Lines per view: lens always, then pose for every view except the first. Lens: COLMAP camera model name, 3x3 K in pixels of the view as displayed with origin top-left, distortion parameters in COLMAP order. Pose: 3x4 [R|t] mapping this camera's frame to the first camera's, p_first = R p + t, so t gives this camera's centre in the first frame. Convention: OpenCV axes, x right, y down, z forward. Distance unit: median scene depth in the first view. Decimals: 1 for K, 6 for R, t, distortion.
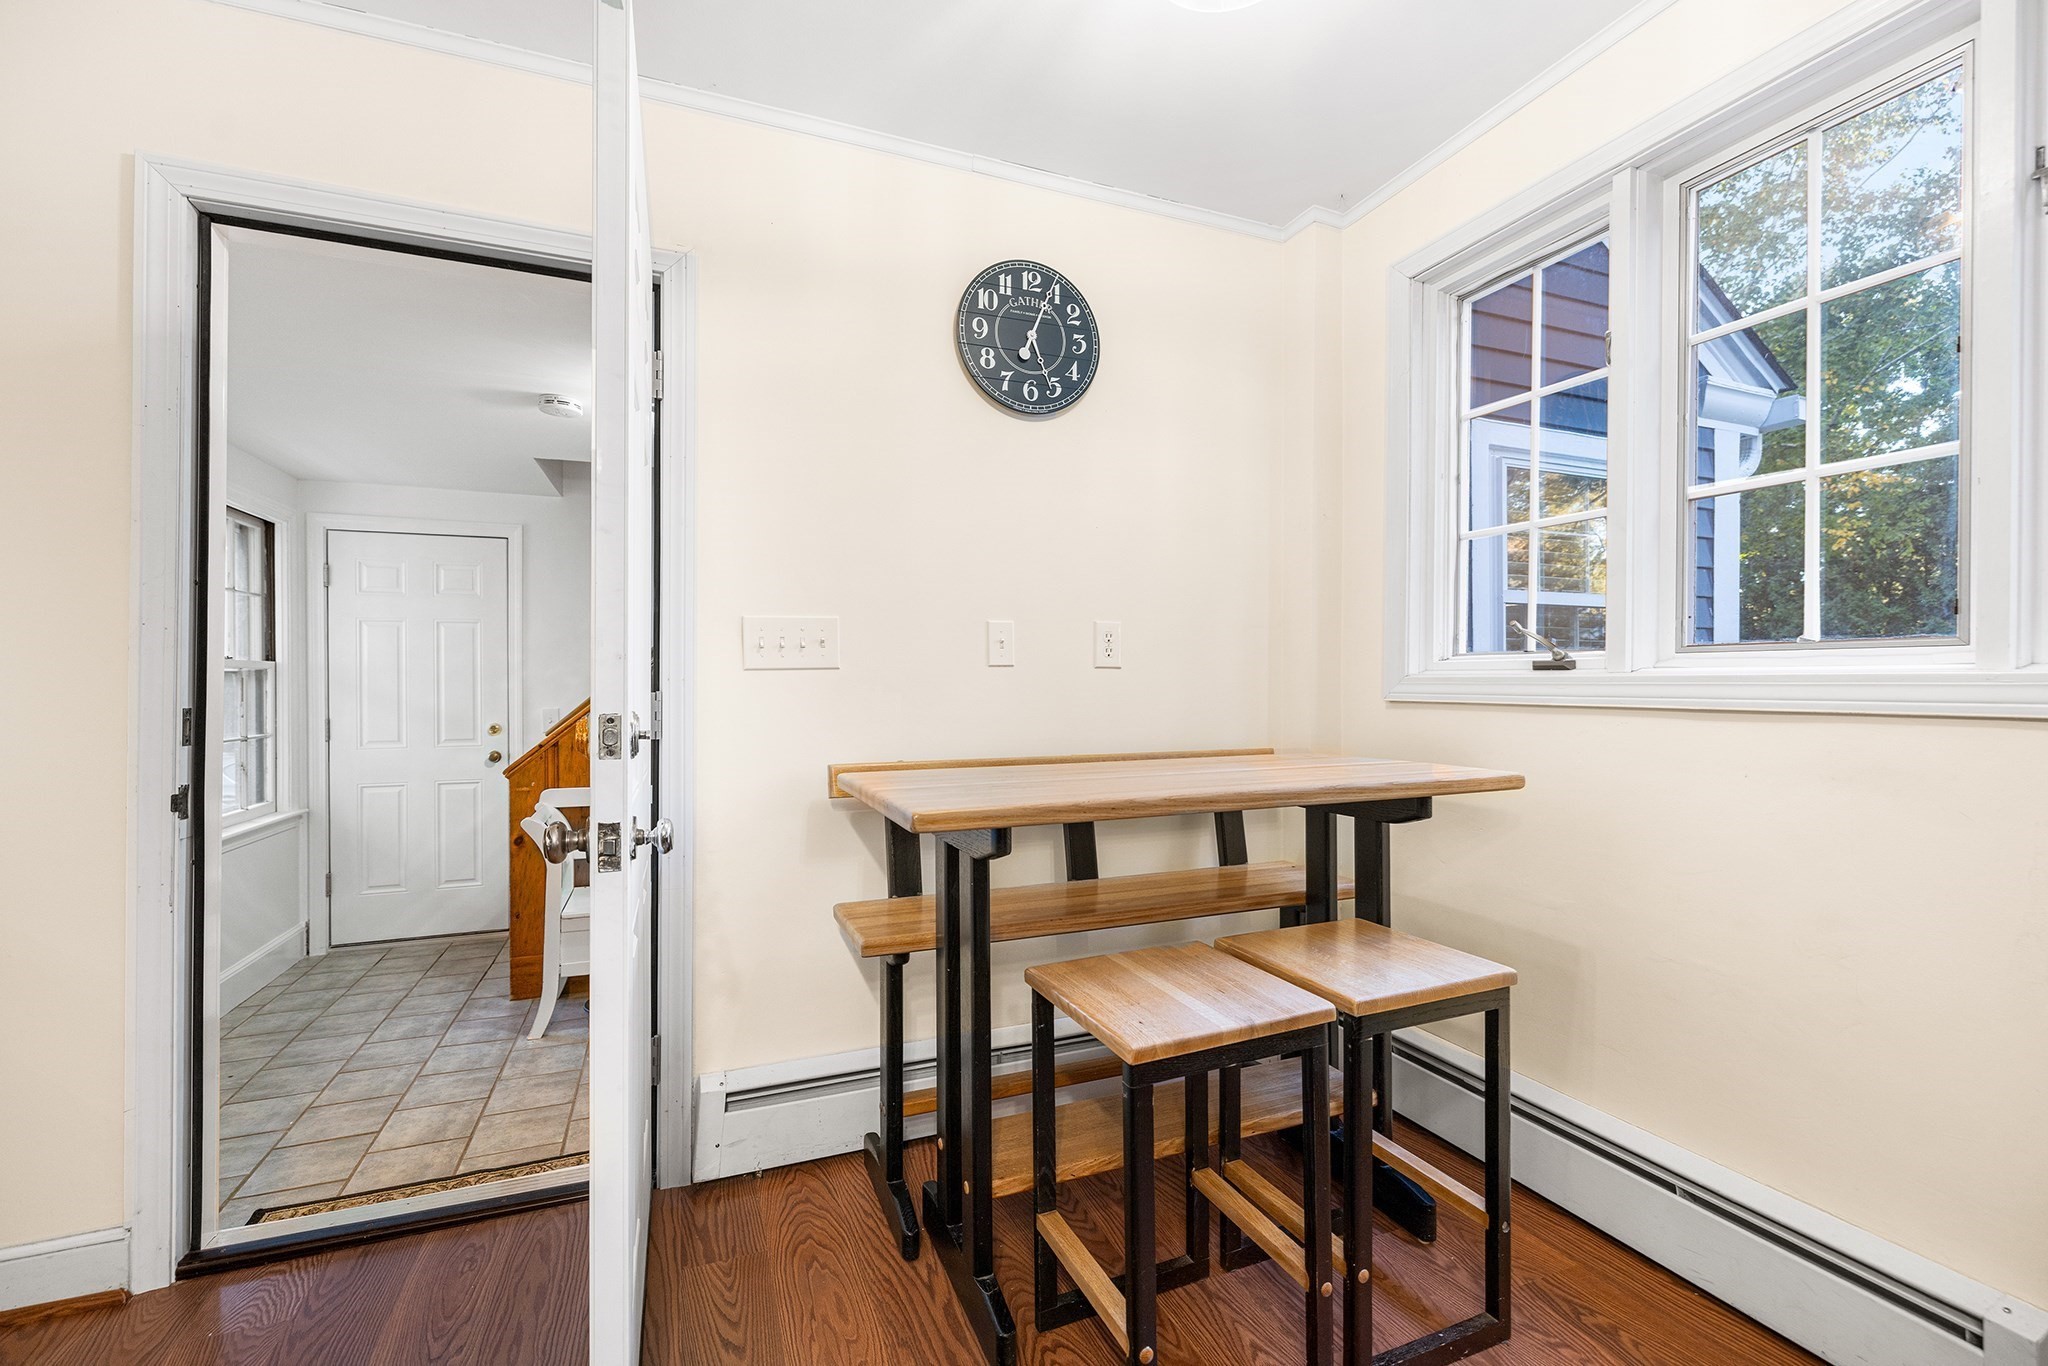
lens RADIAL K [[866.5, 0, 1027.2], [0, 866.5, 681.4], [0, 0, 1]] dist [0.001195, -0.000933]
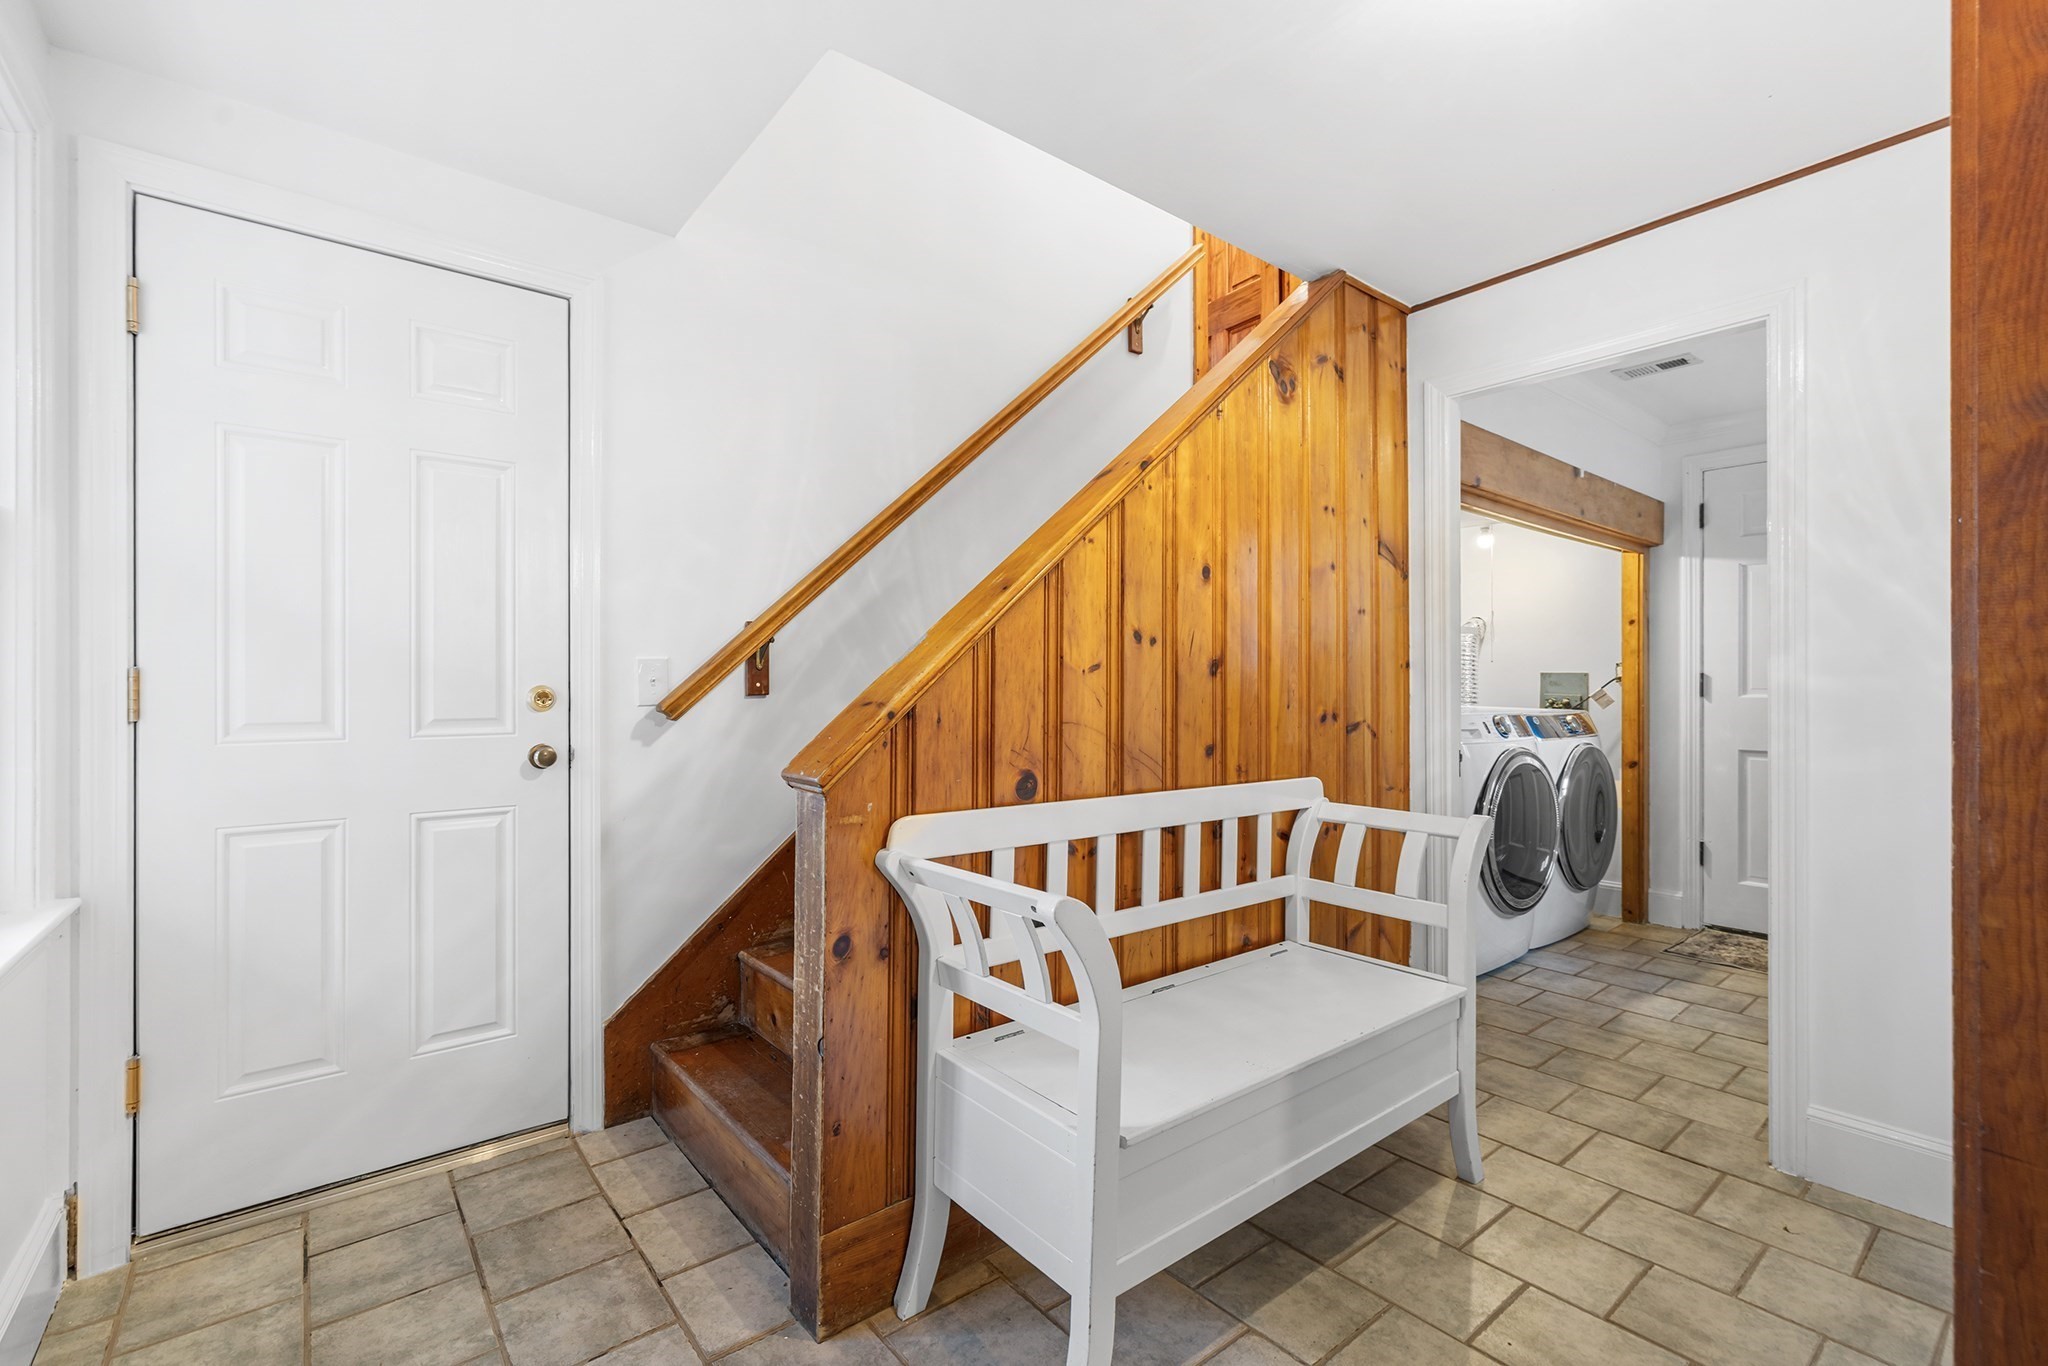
lens RADIAL K [[866.5, 0, 1014.0], [0, 866.5, 681.4], [0, 0, 1]] dist [0.001195, -0.000933]
pose [[0.953908, -0.002954, 0.300086, -1.014566], [0.004612, 0.999978, -0.004817, 0.097947], [-0.300065, 0.005979, 0.953900, 0.936850]]
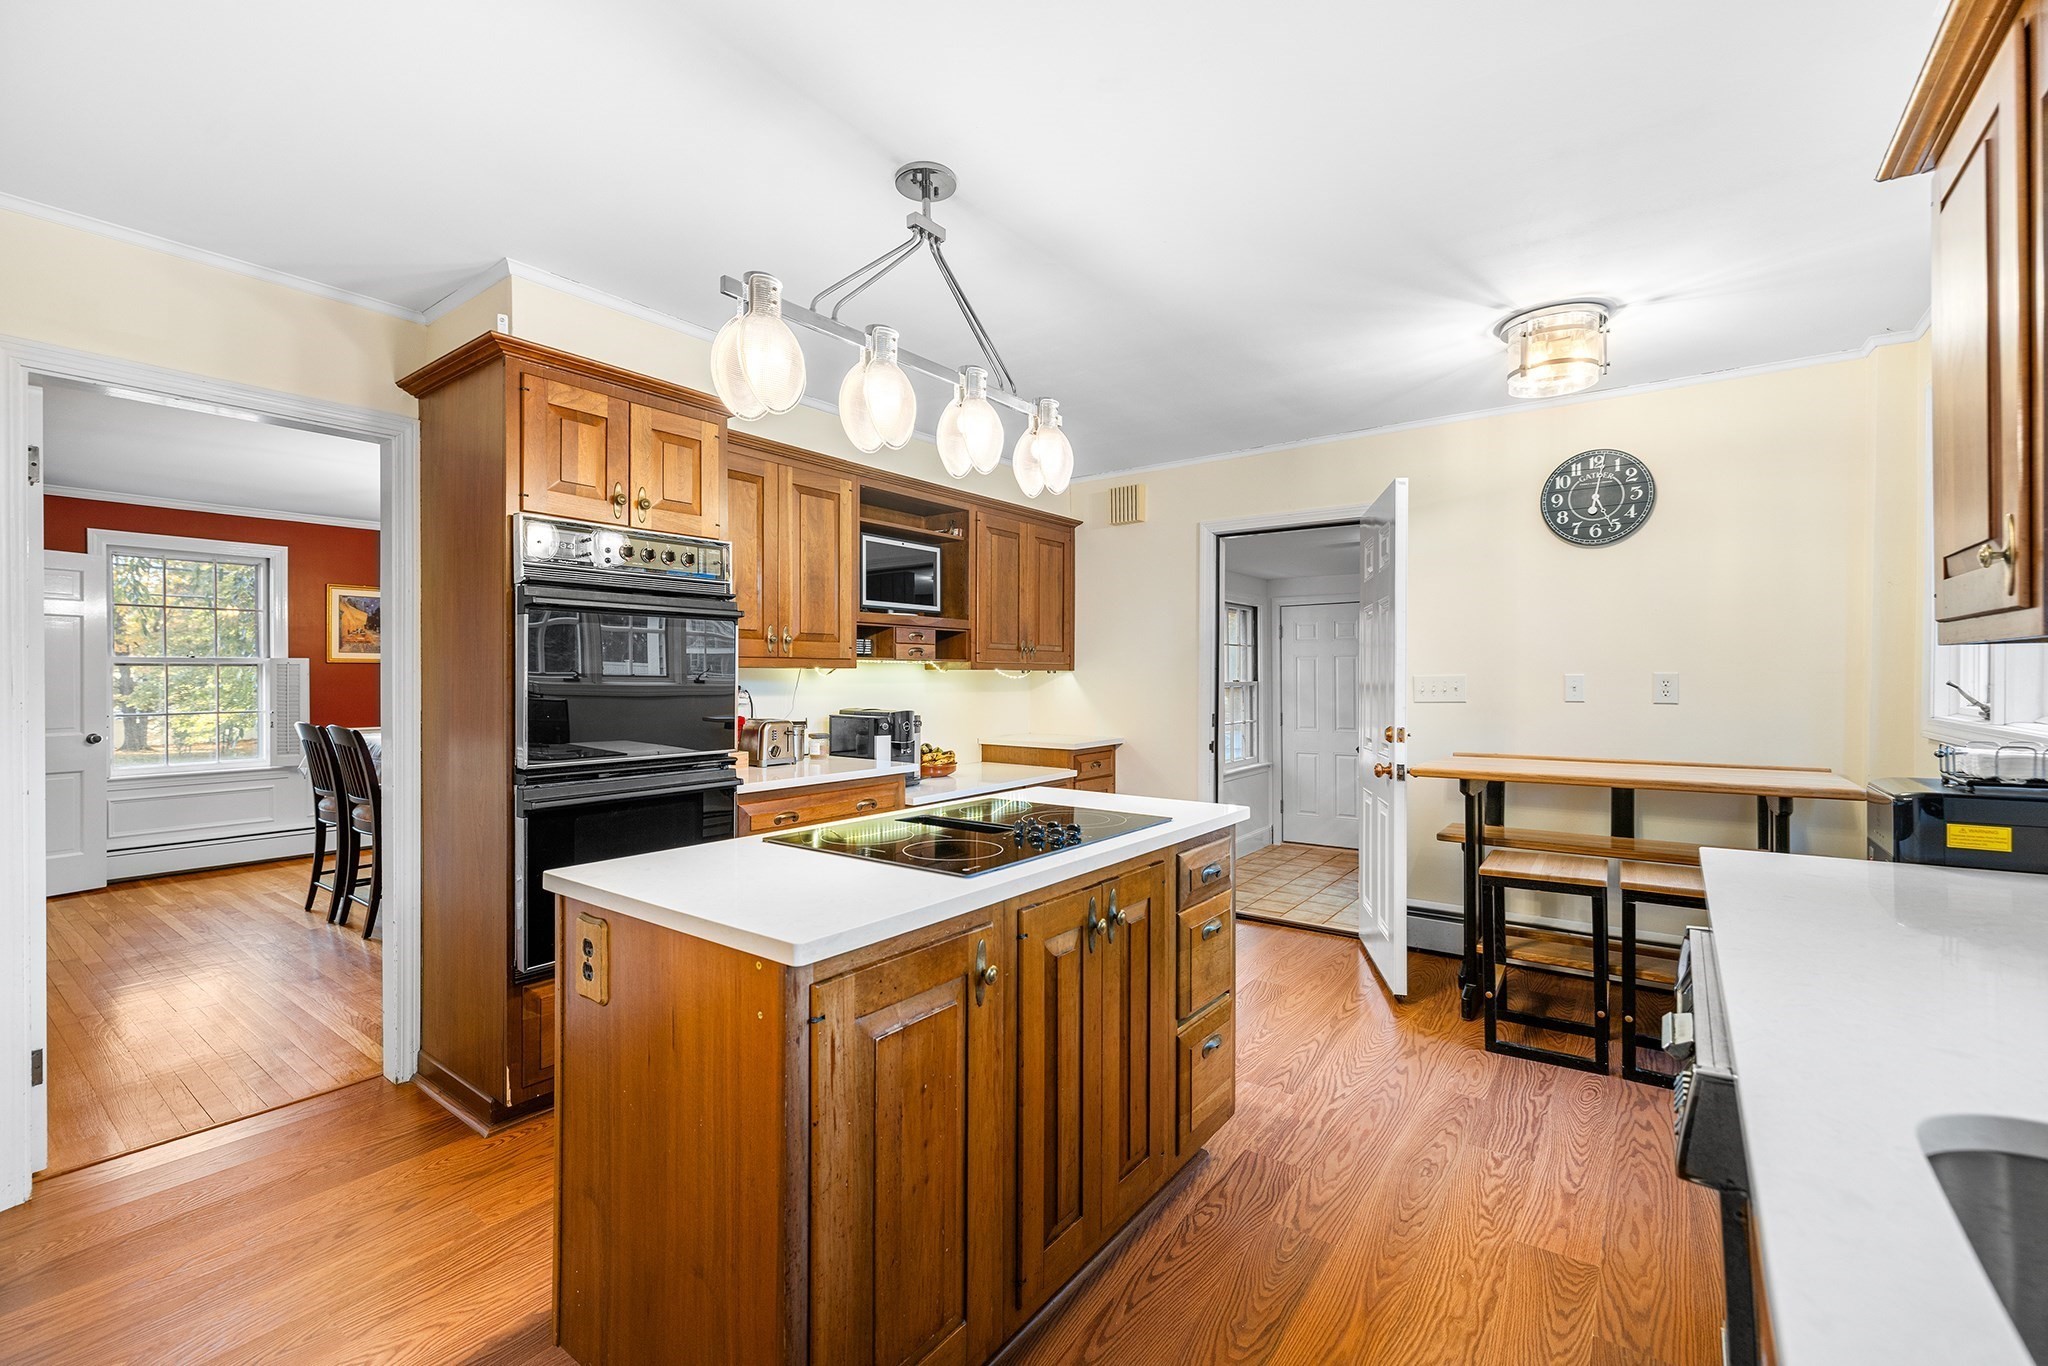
lens RADIAL K [[866.5, 0, 1006.9], [0, 866.5, 676.5], [0, 0, 1]] dist [0.001195, -0.000933]
pose [[0.516168, -0.001501, -0.856486, 0.808474], [0.004517, 0.999989, 0.000970, -0.070708], [0.856475, -0.004369, 0.516170, -0.760152]]
